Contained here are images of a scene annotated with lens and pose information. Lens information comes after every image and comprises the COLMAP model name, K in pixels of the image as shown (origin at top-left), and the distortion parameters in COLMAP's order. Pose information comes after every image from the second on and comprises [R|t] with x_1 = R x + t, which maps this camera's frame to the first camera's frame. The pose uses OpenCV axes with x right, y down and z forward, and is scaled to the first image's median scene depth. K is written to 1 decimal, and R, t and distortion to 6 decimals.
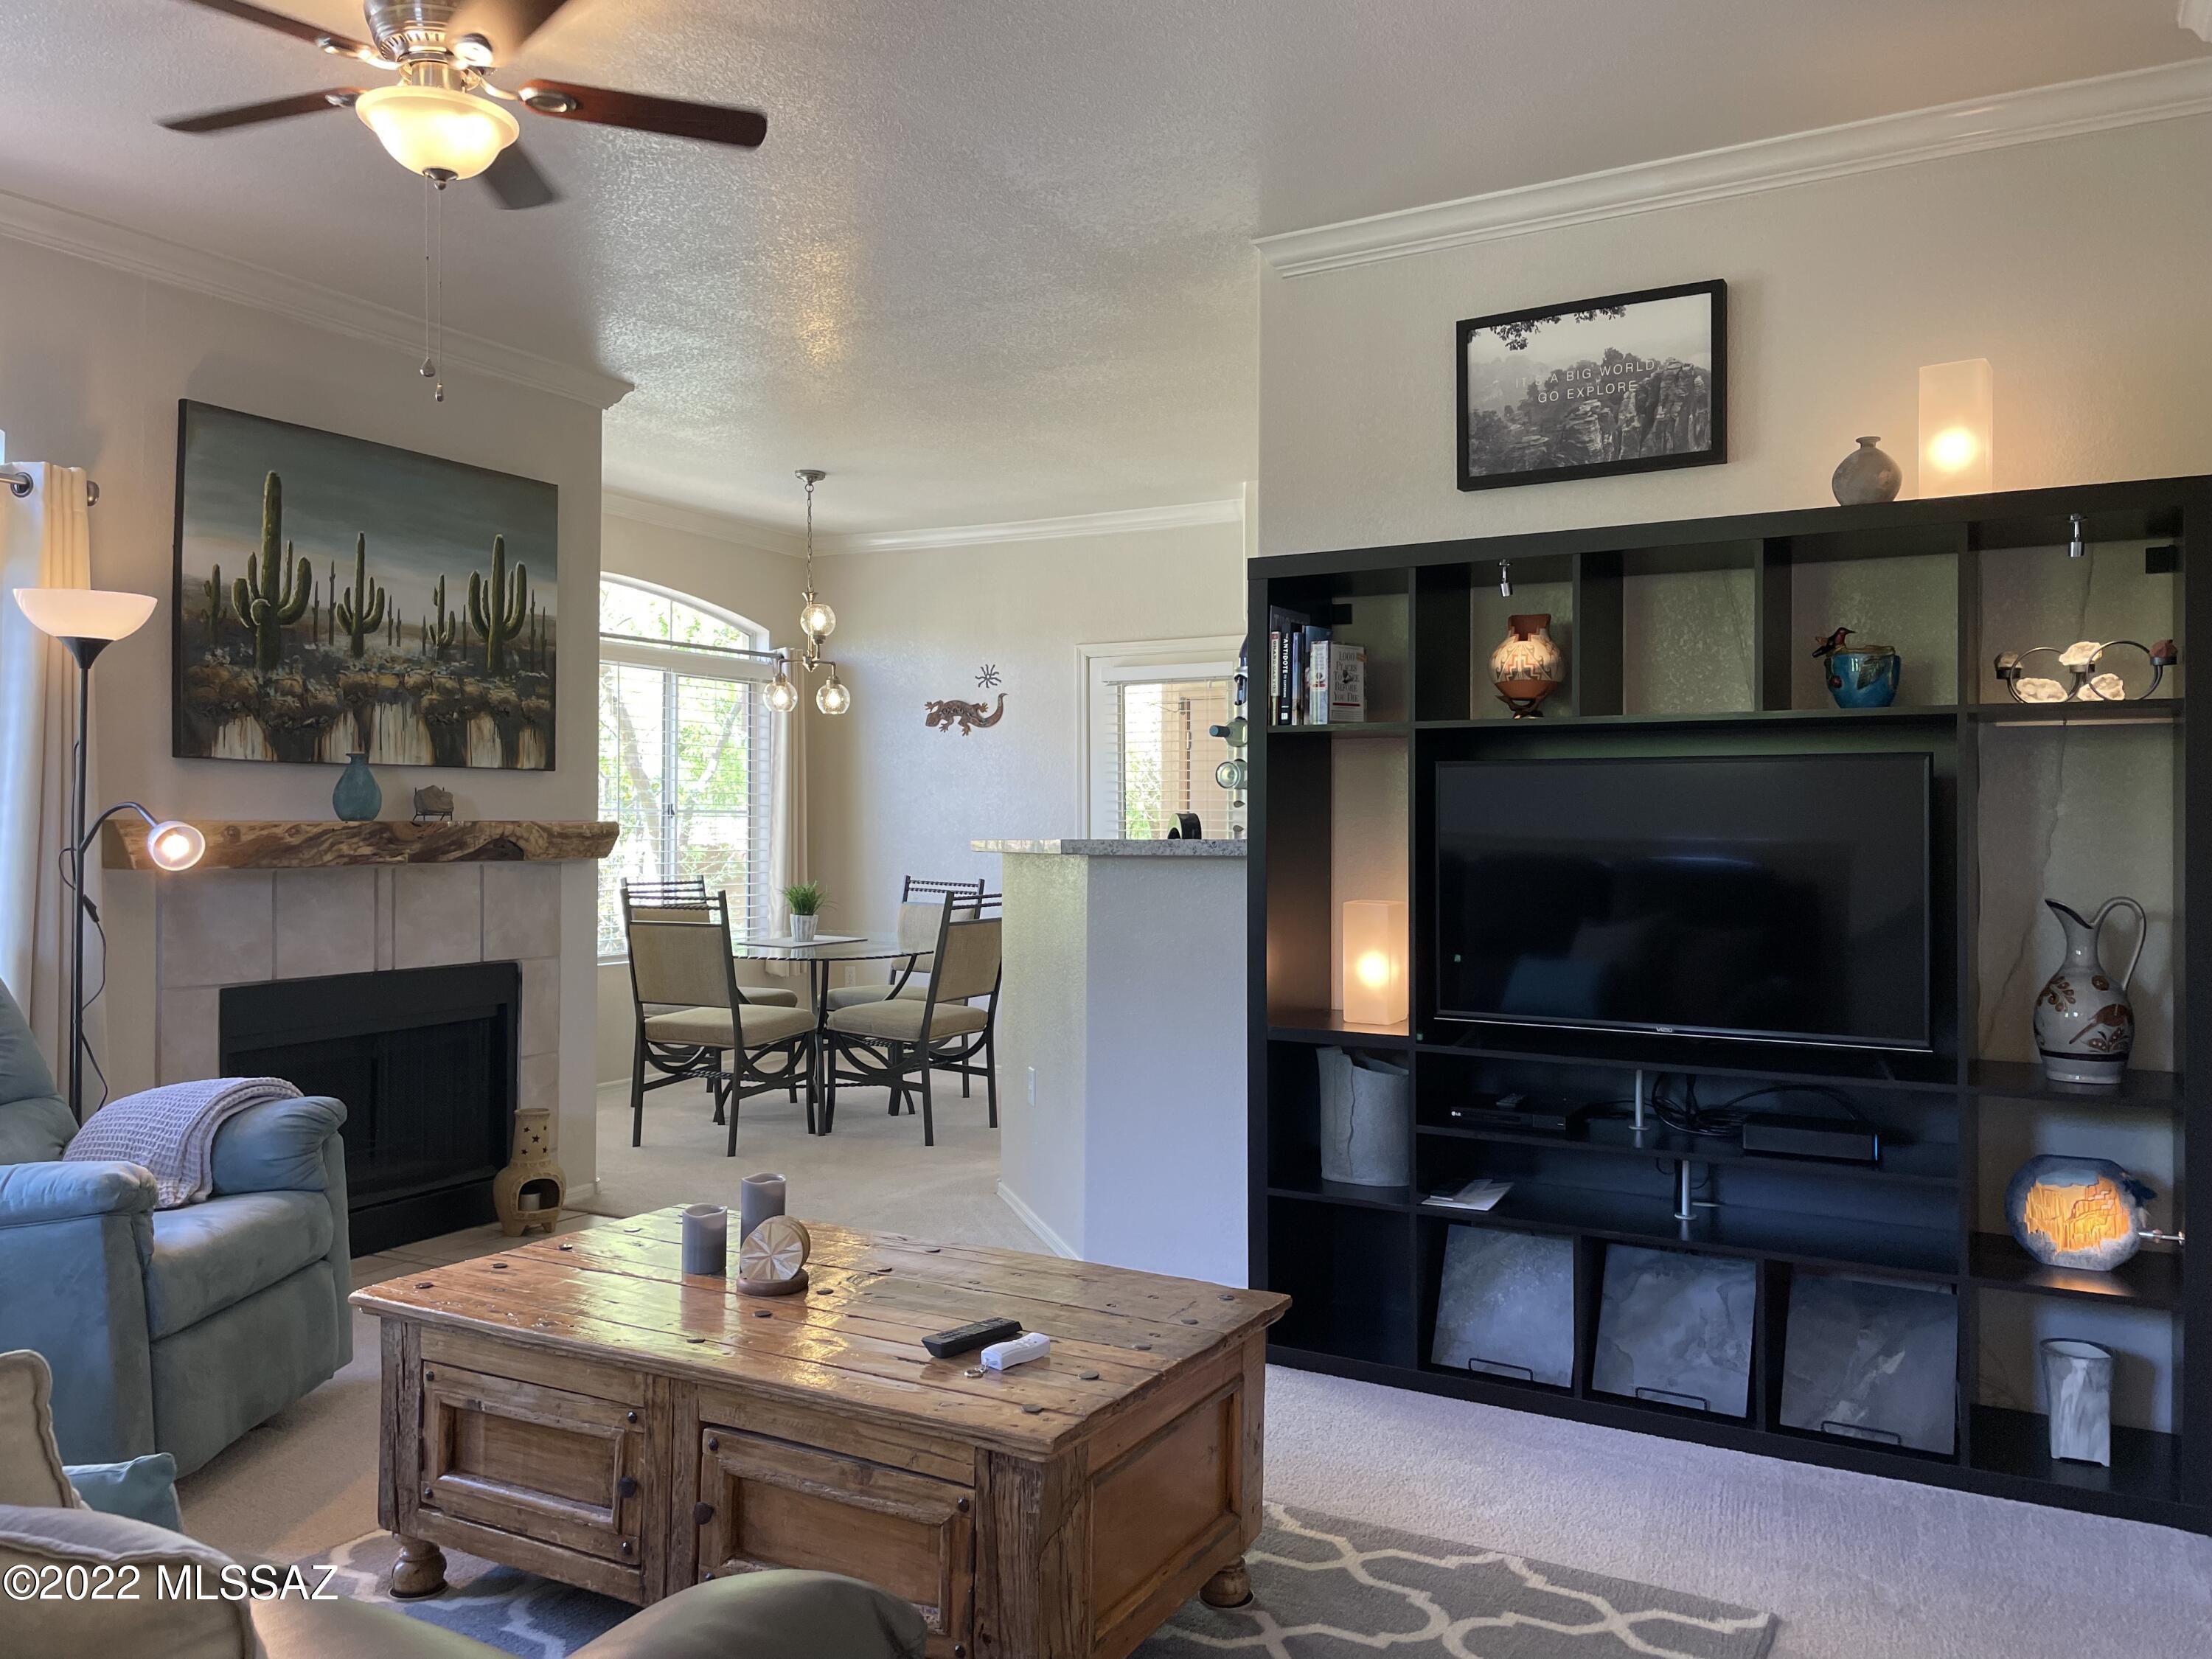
lens RADIAL K [[1677.0, 0, 1104.8], [0, 1677.0, 817.2], [0, 0, 1]] dist [0.093948, -0.118418]
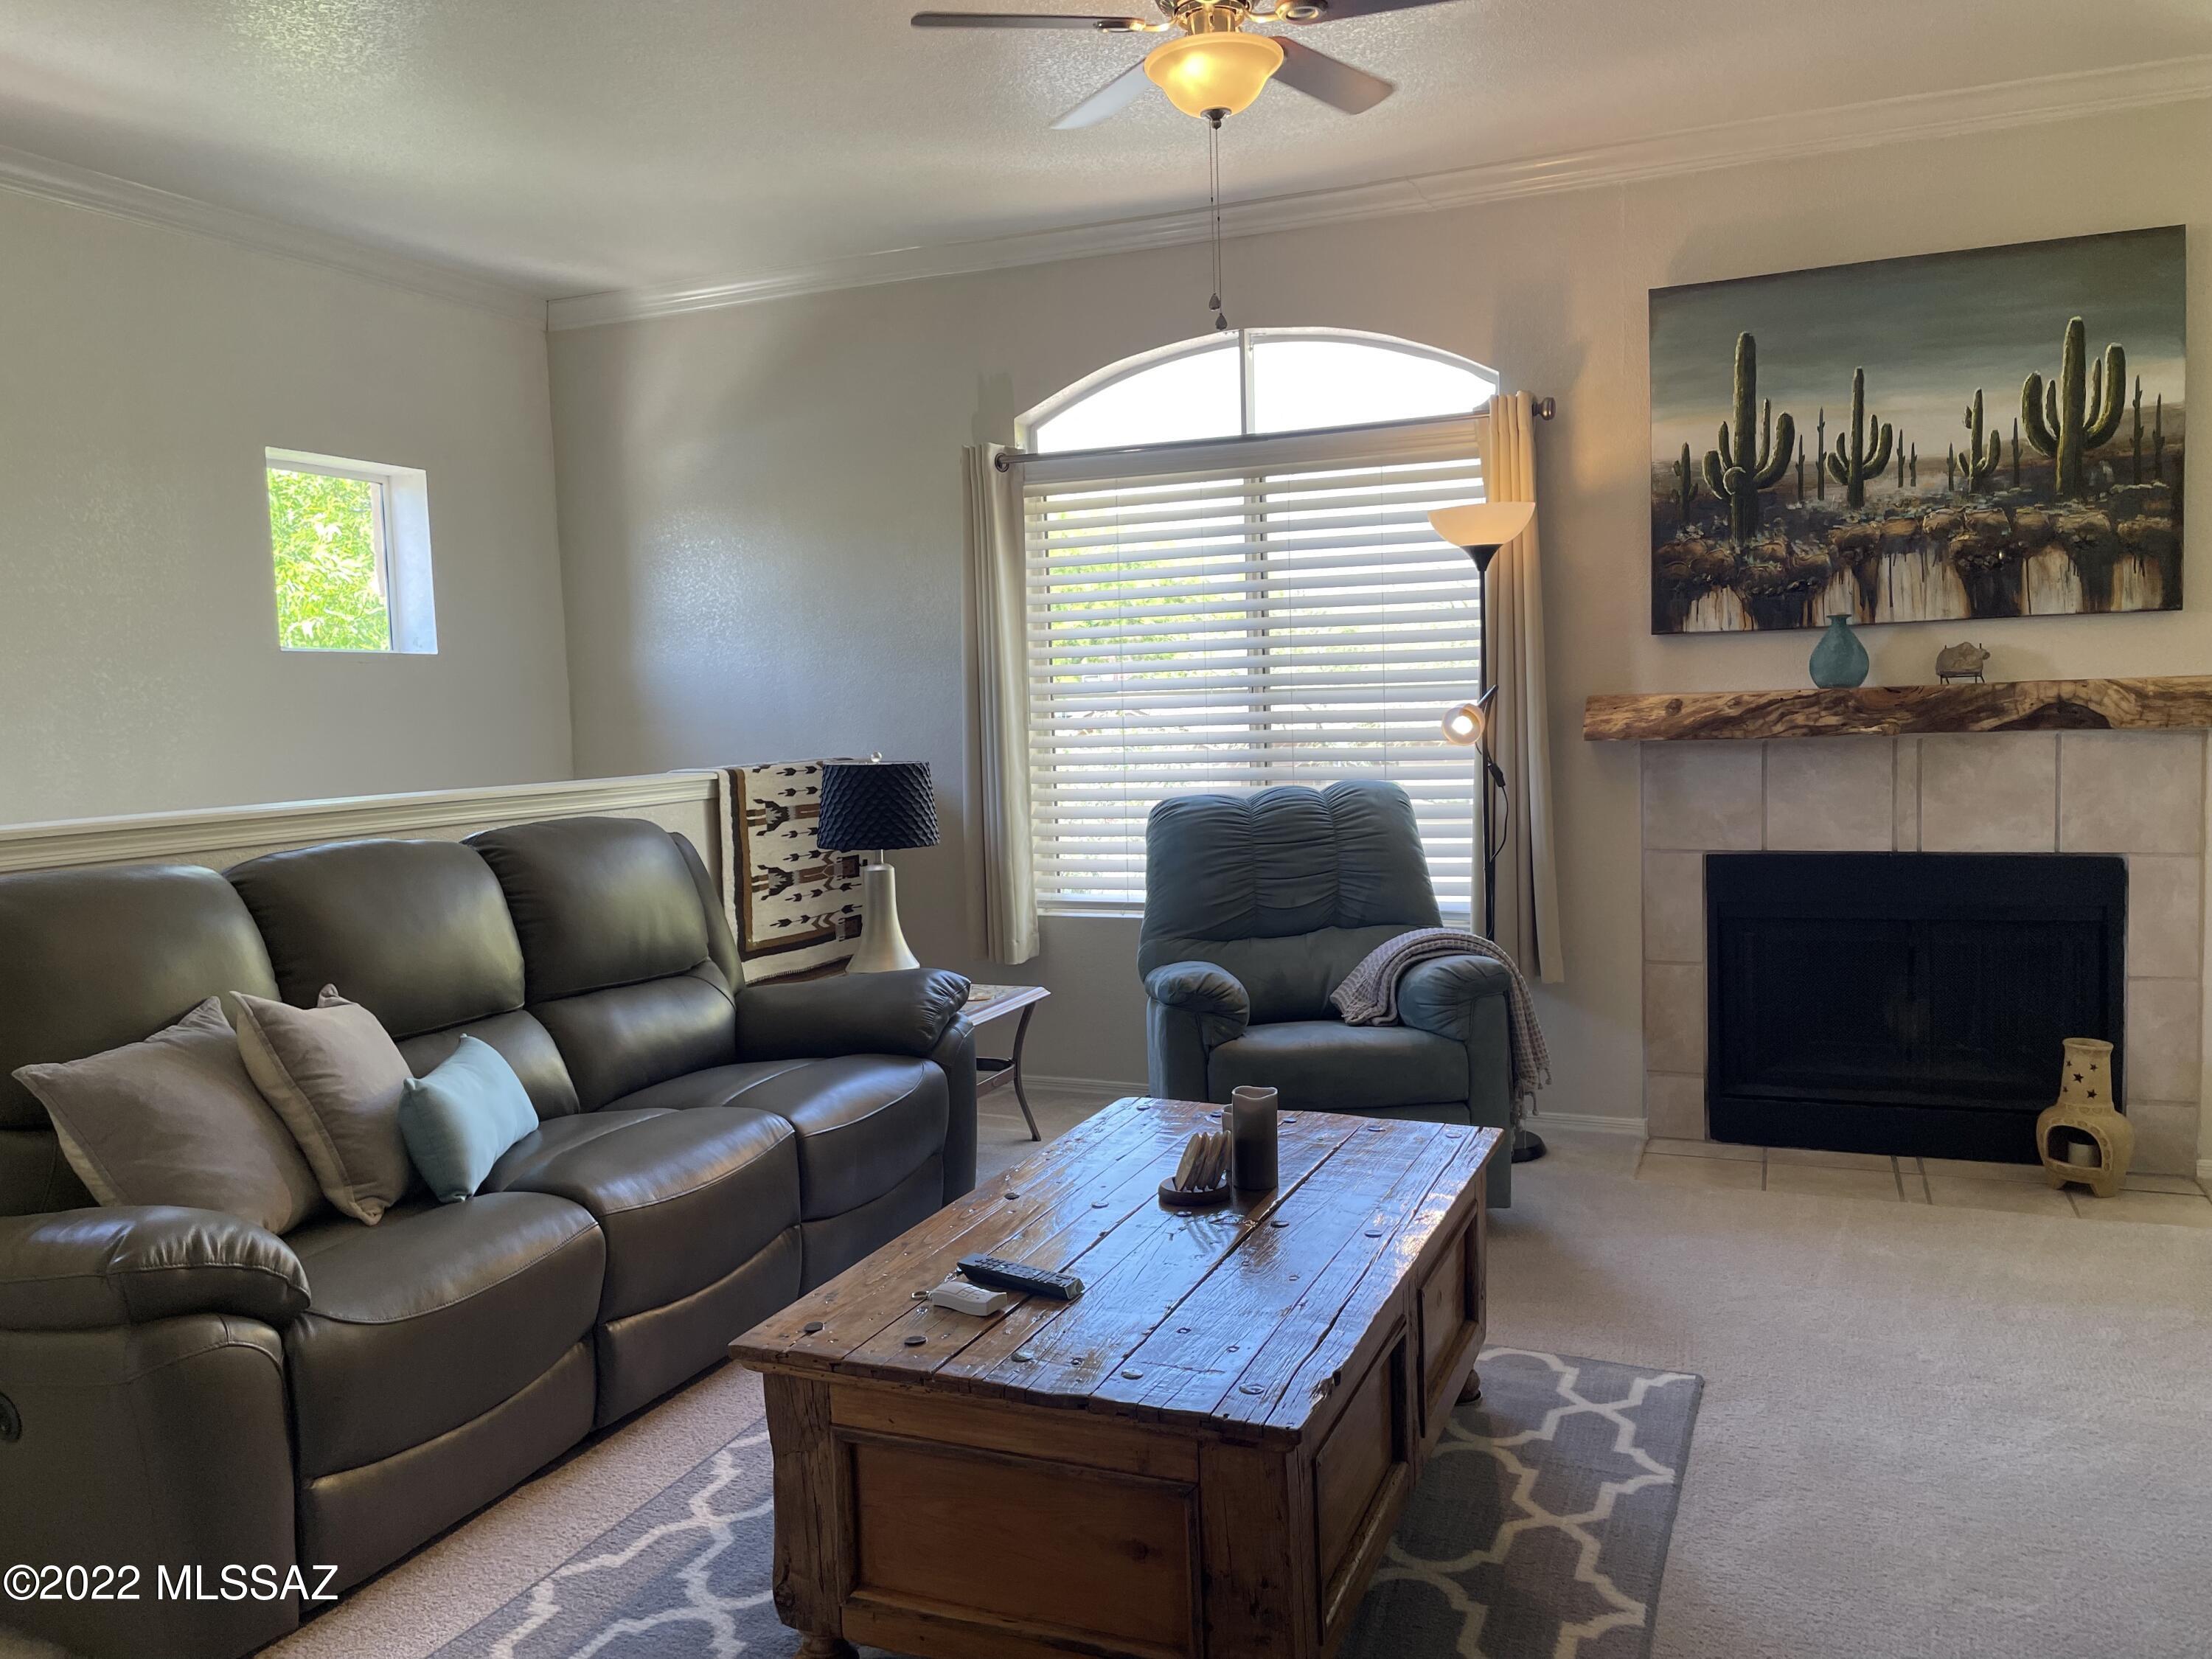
lens RADIAL K [[1677.0, 0, 1106.0], [0, 1677.0, 831.1], [0, 0, 1]] dist [0.093948, -0.118418]
pose [[0.122088, 0.072141, -0.989894, 0.446579], [0.039148, 0.996229, 0.077431, -0.007650], [0.991747, -0.048206, 0.118803, 0.500376]]
